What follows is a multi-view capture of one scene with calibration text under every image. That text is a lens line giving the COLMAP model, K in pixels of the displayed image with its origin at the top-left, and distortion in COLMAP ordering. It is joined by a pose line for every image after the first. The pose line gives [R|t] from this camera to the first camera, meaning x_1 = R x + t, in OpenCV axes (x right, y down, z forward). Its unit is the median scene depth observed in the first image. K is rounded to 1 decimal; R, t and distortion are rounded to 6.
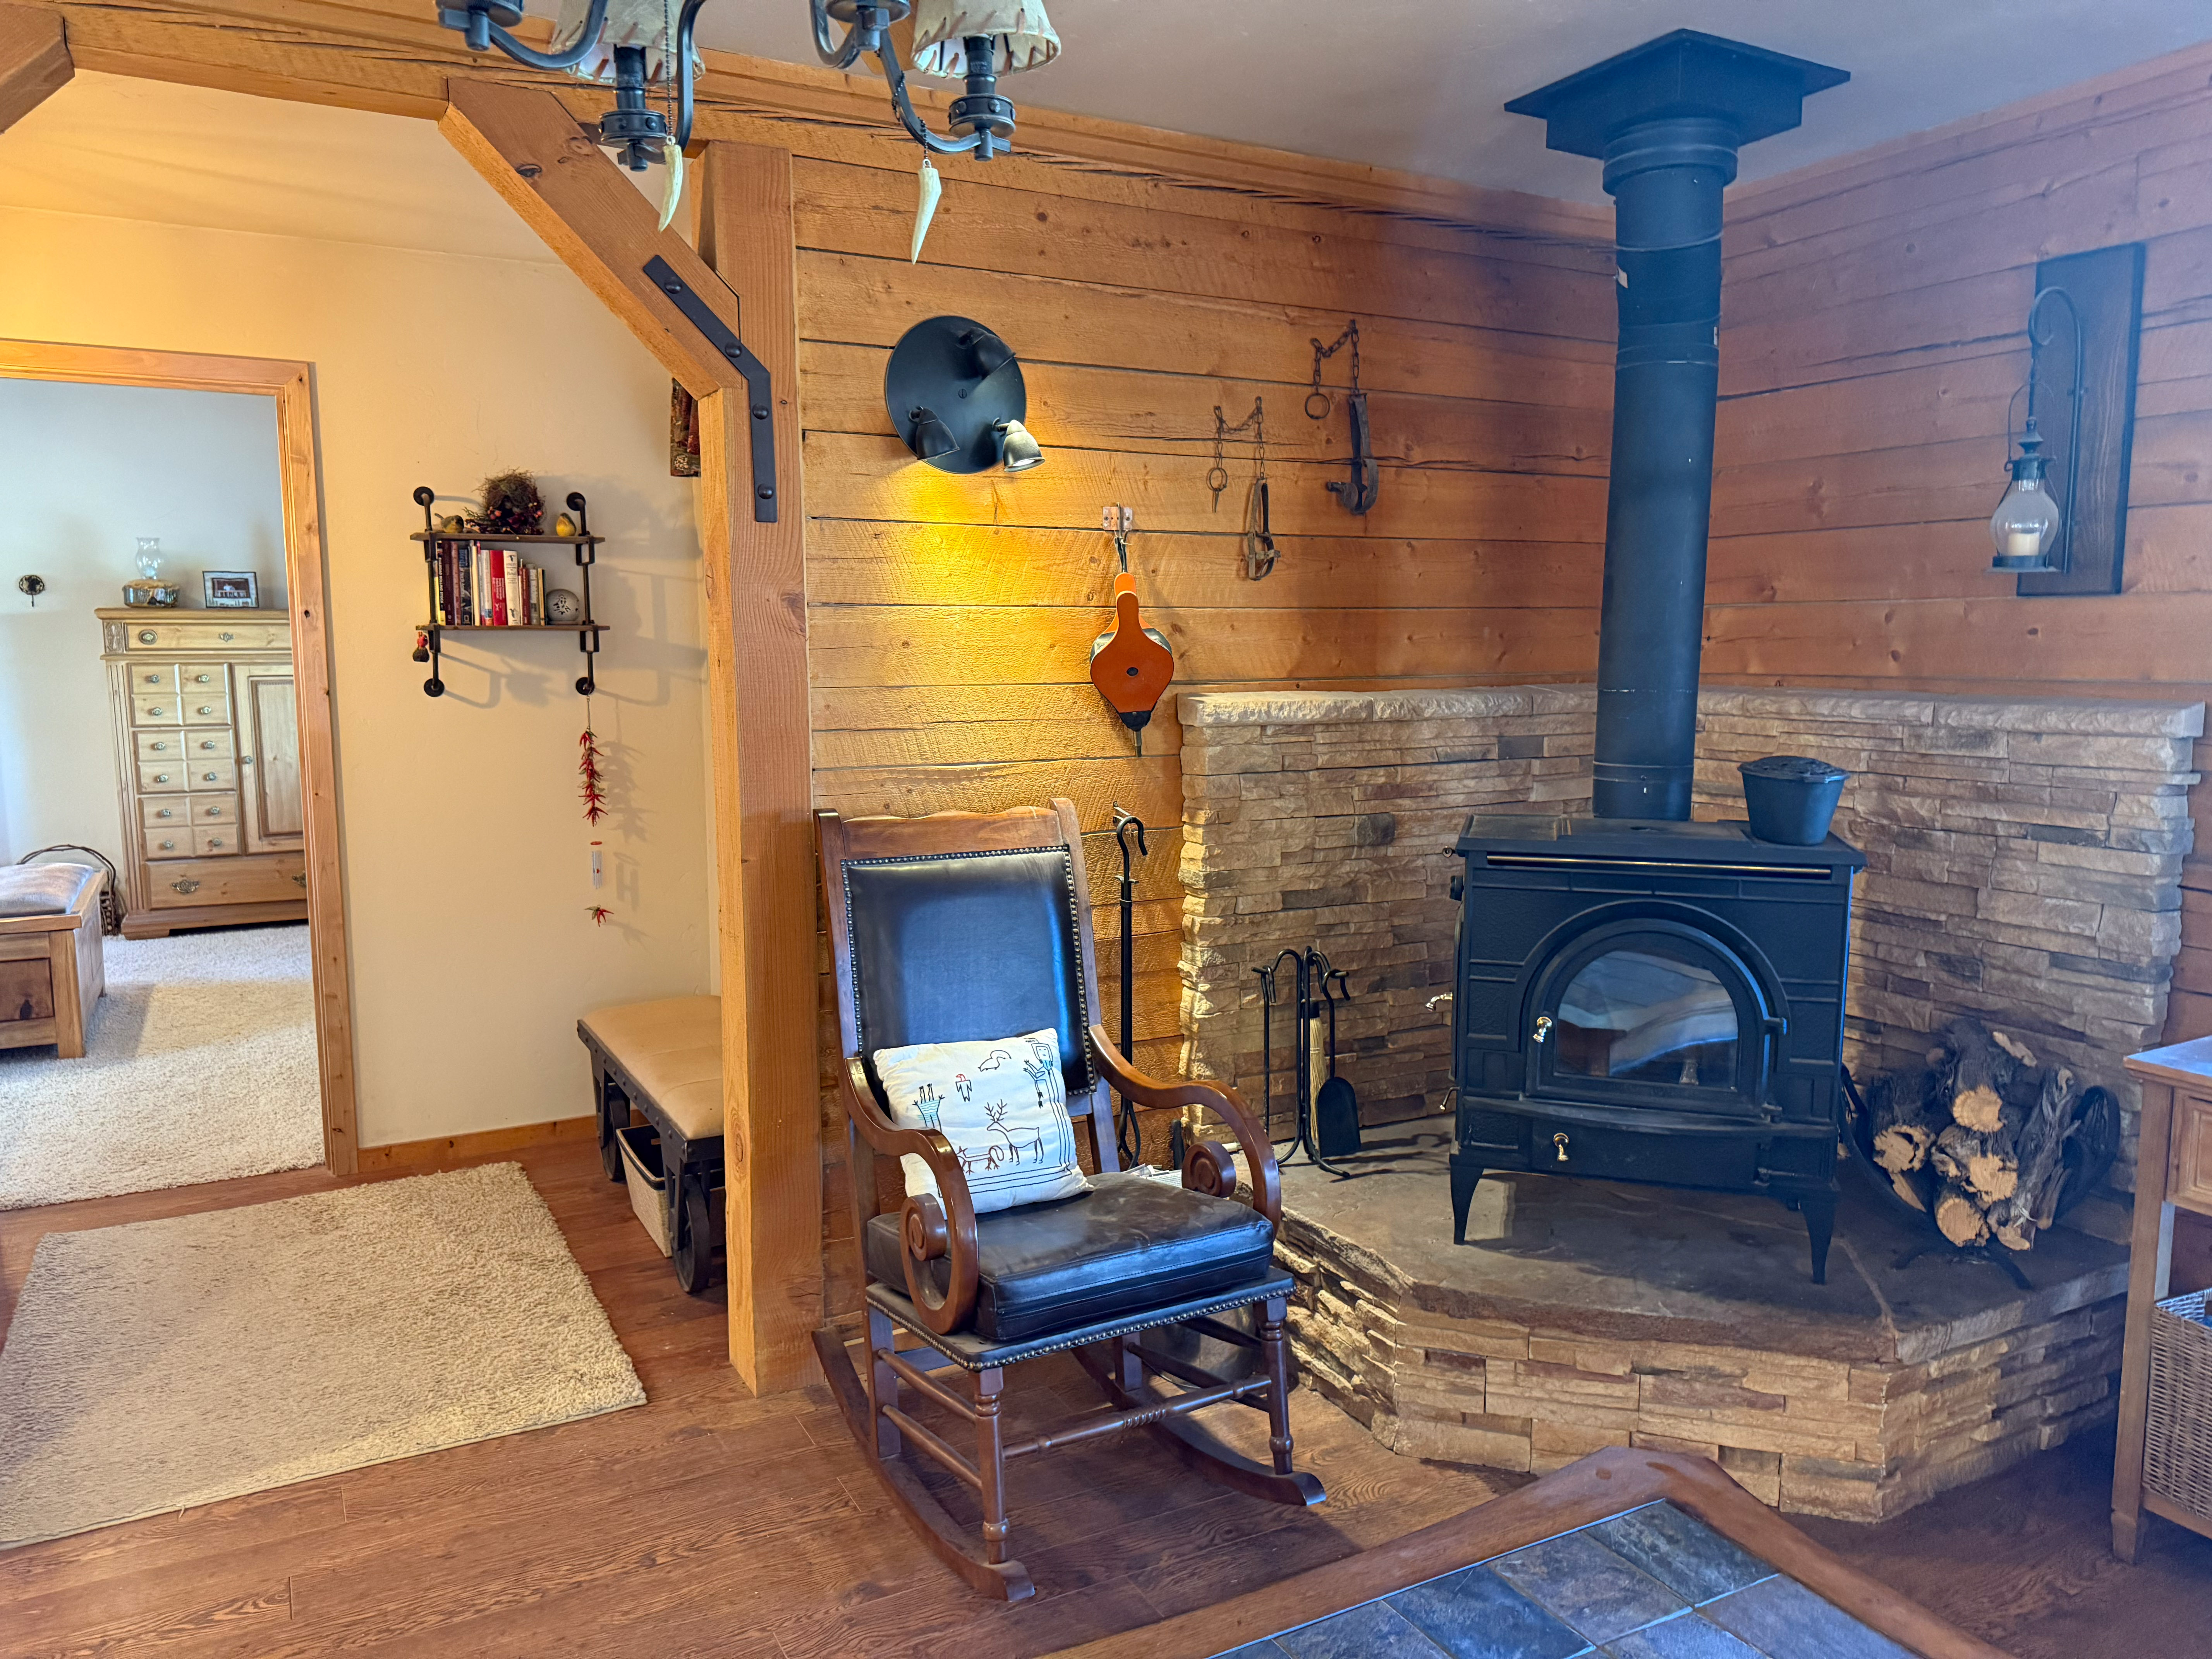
lens RADIAL K [[1548.1, 0, 1106.0], [0, 1548.1, 829.5], [0, 0, 1]] dist [0.120449, -0.190313]
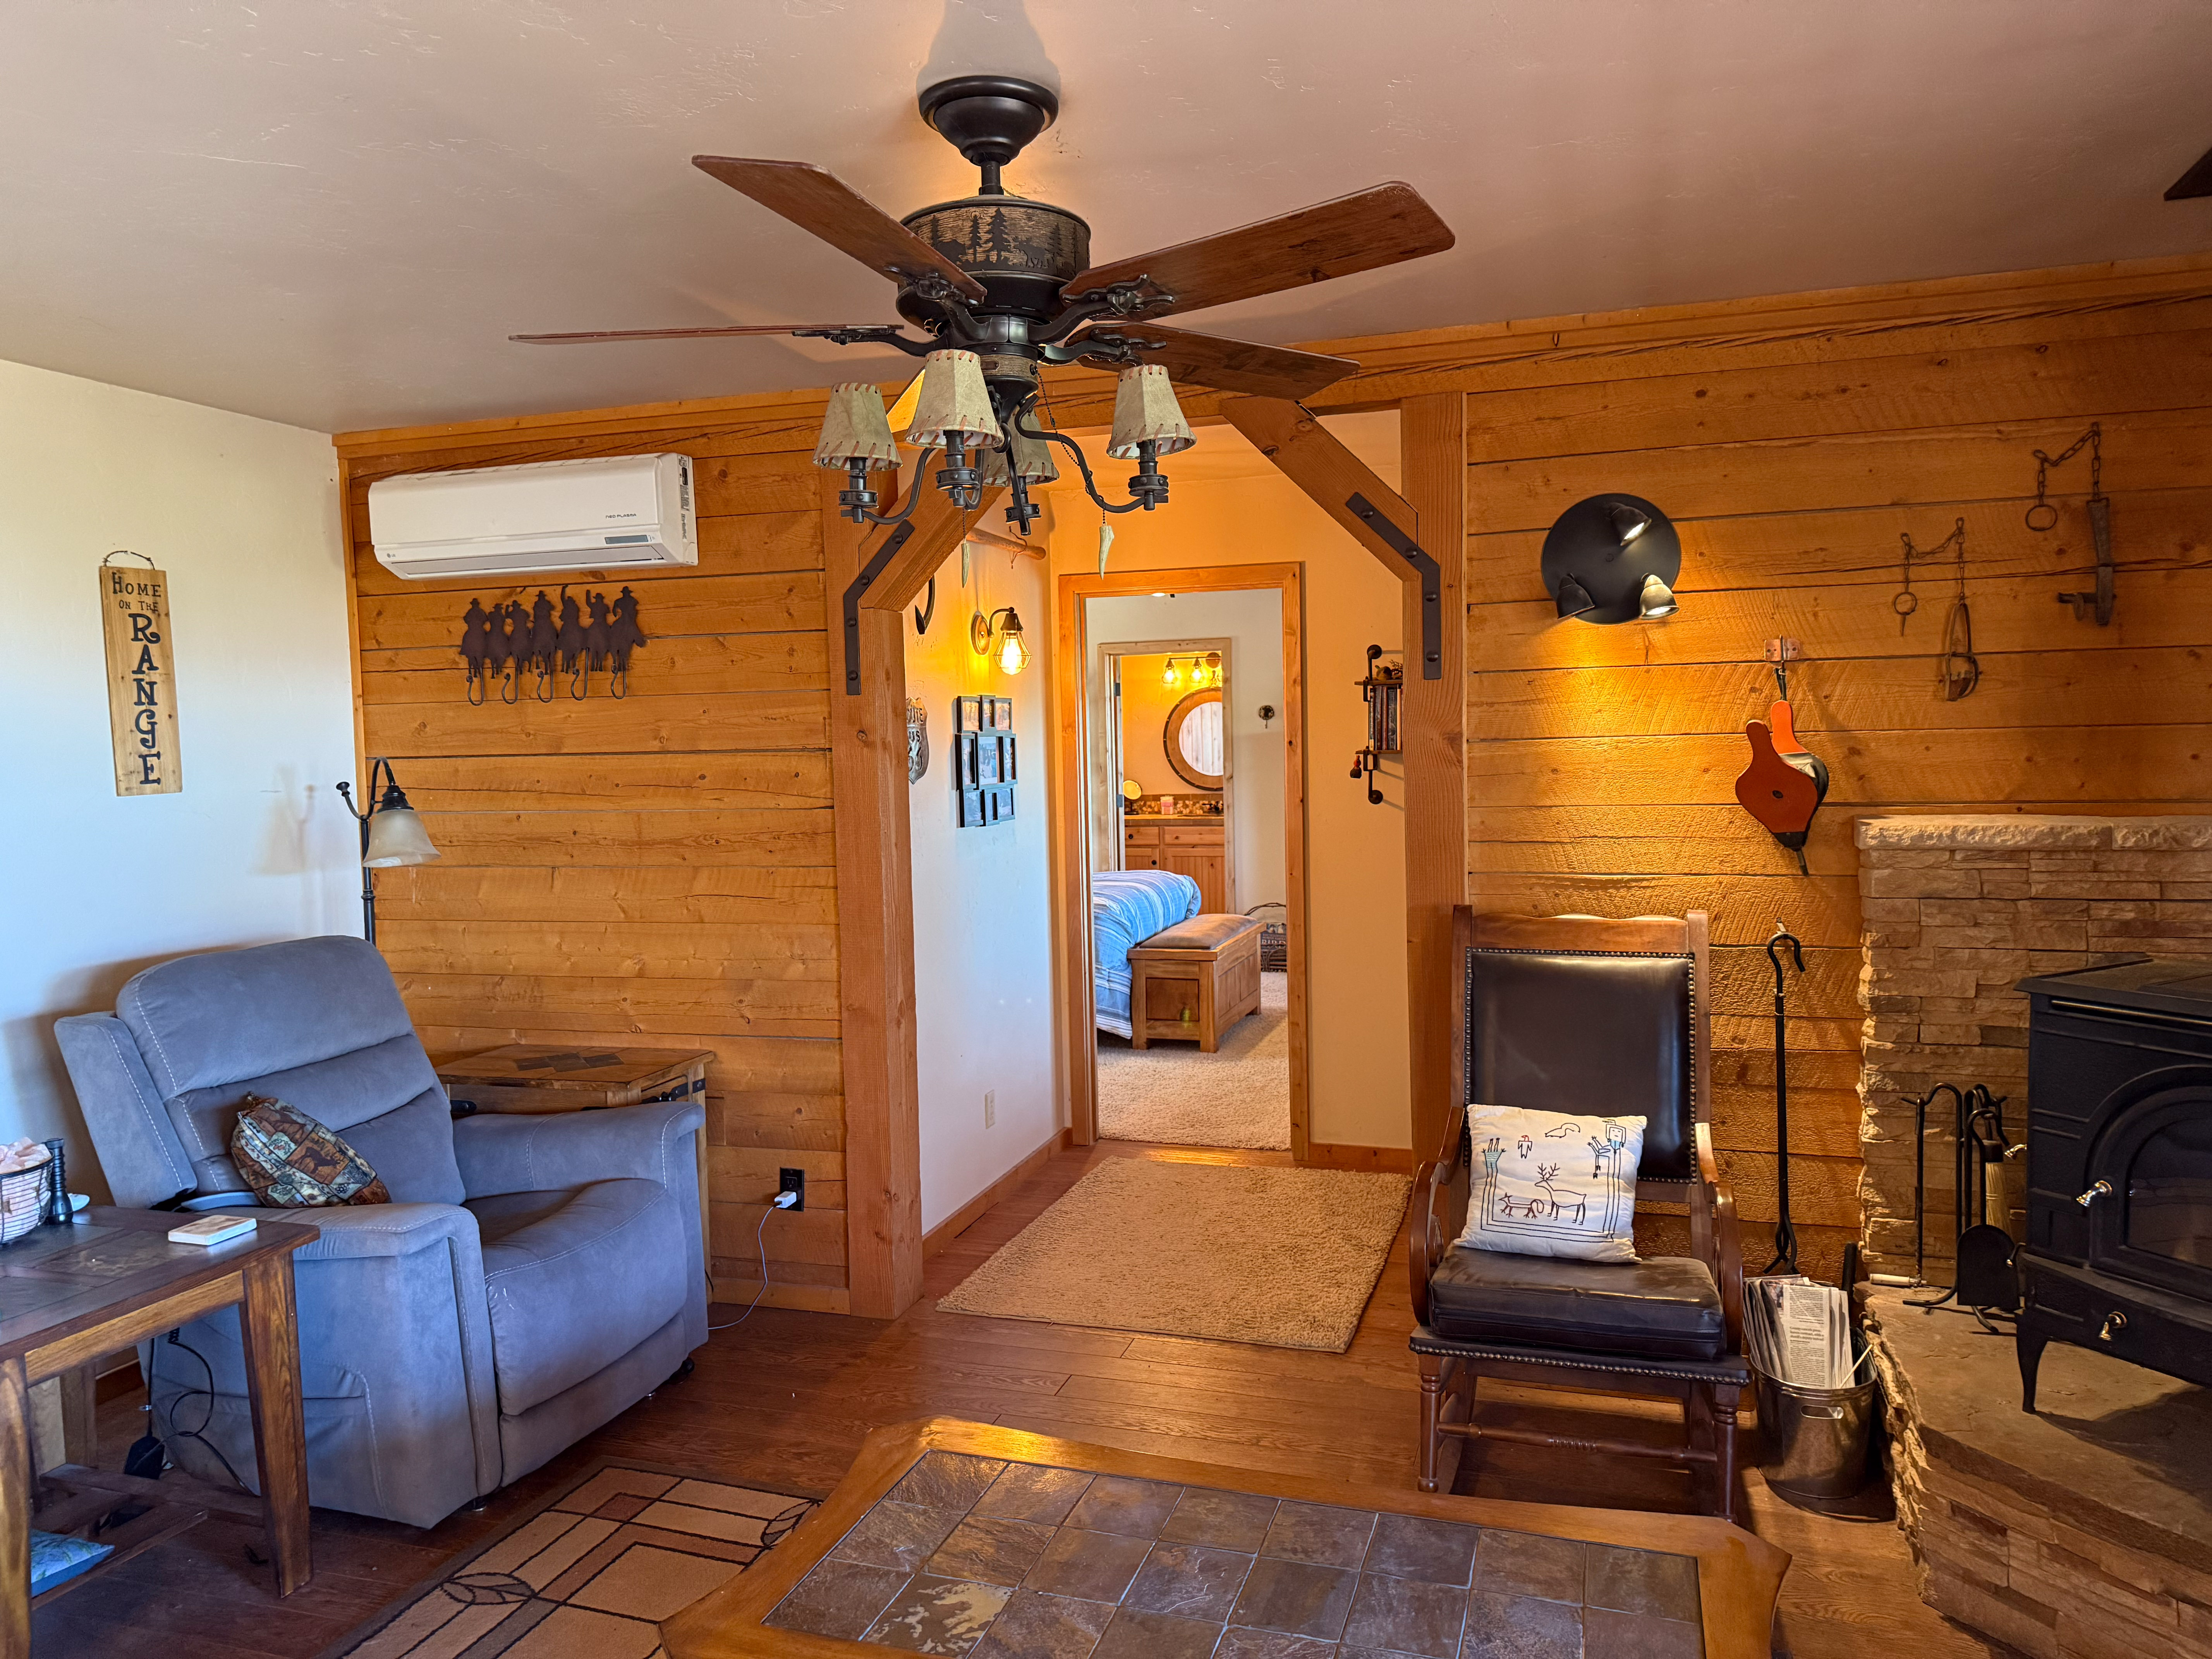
lens RADIAL K [[1532.2, 0, 1115.9], [0, 1532.2, 844.4], [0, 0, 1]] dist [0.042643, -0.062288]
pose [[0.695235, 0.034780, -0.717941, 0.448256], [-0.067571, 0.997568, -0.017108, -0.019600], [0.715600, 0.060406, 0.695894, -0.047029]]
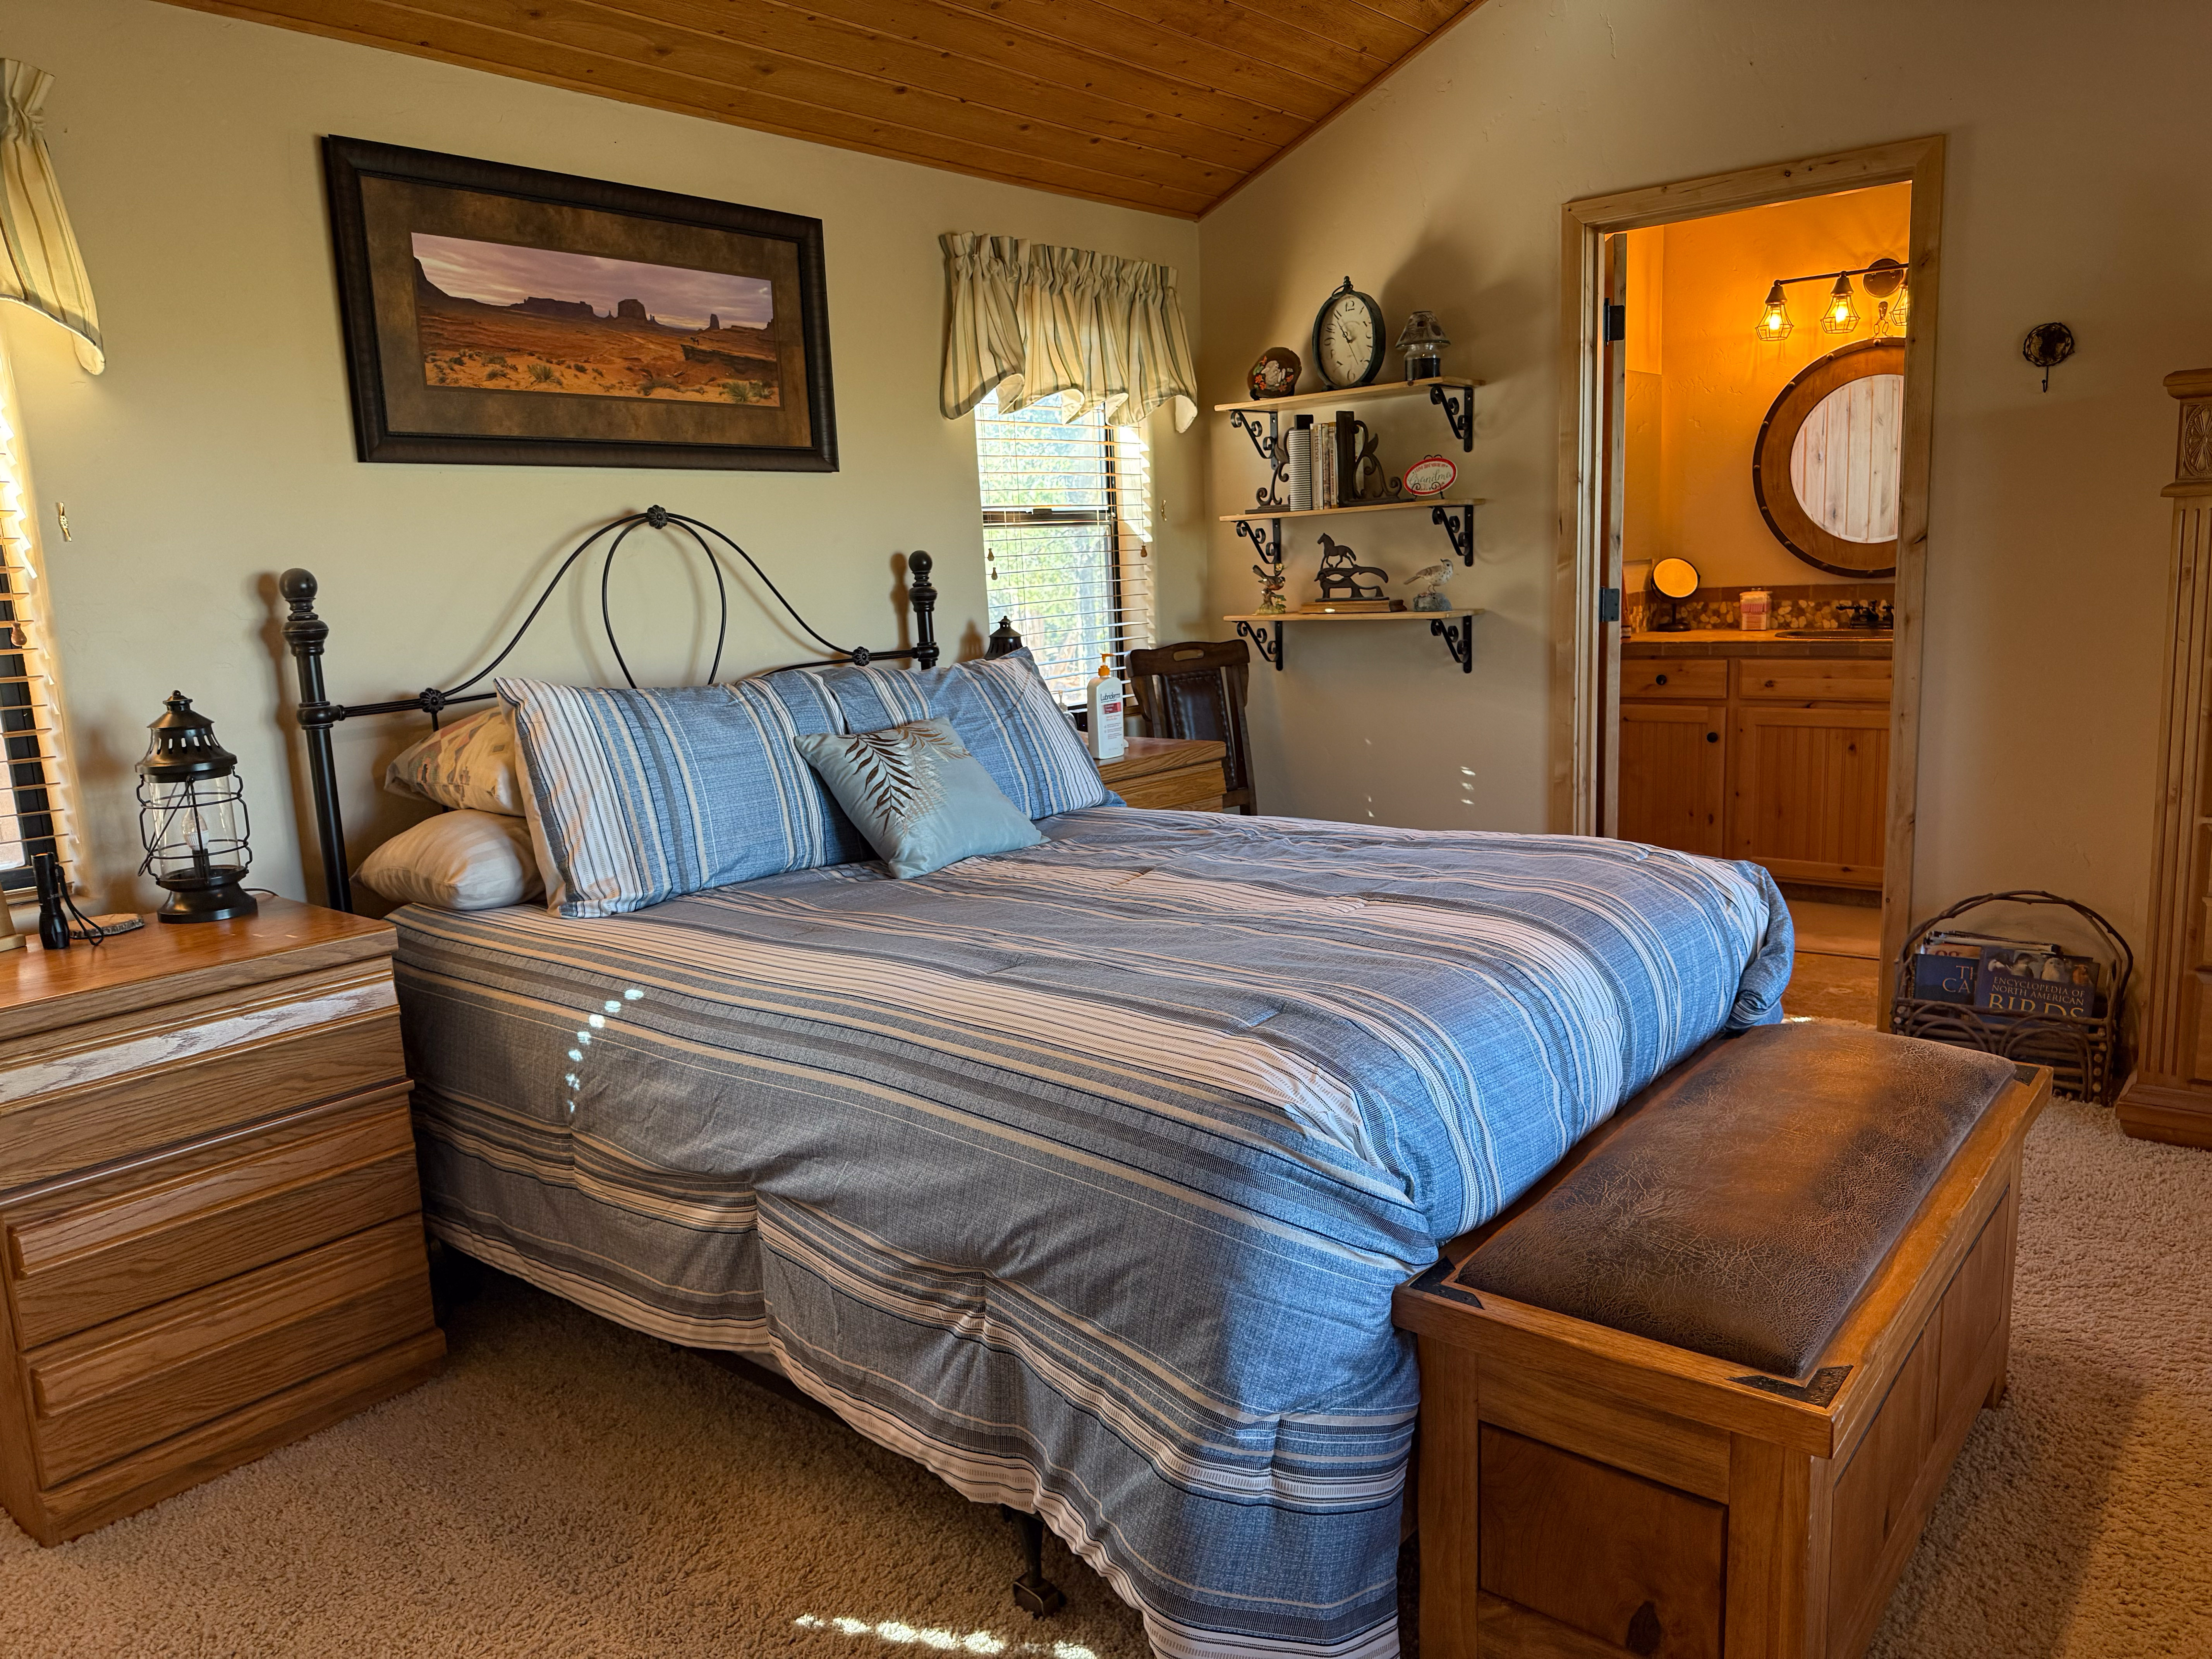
lens RADIAL K [[1582.9, 0, 1149.6], [0, 1582.9, 826.7], [0, 0, 1]] dist [0.080204, -0.120543]
pose [[0.402526, 0.142280, -0.904284, -0.775213], [-0.072697, 0.989696, 0.123359, -0.119749], [0.912517, 0.016084, 0.408721, 1.299444]]
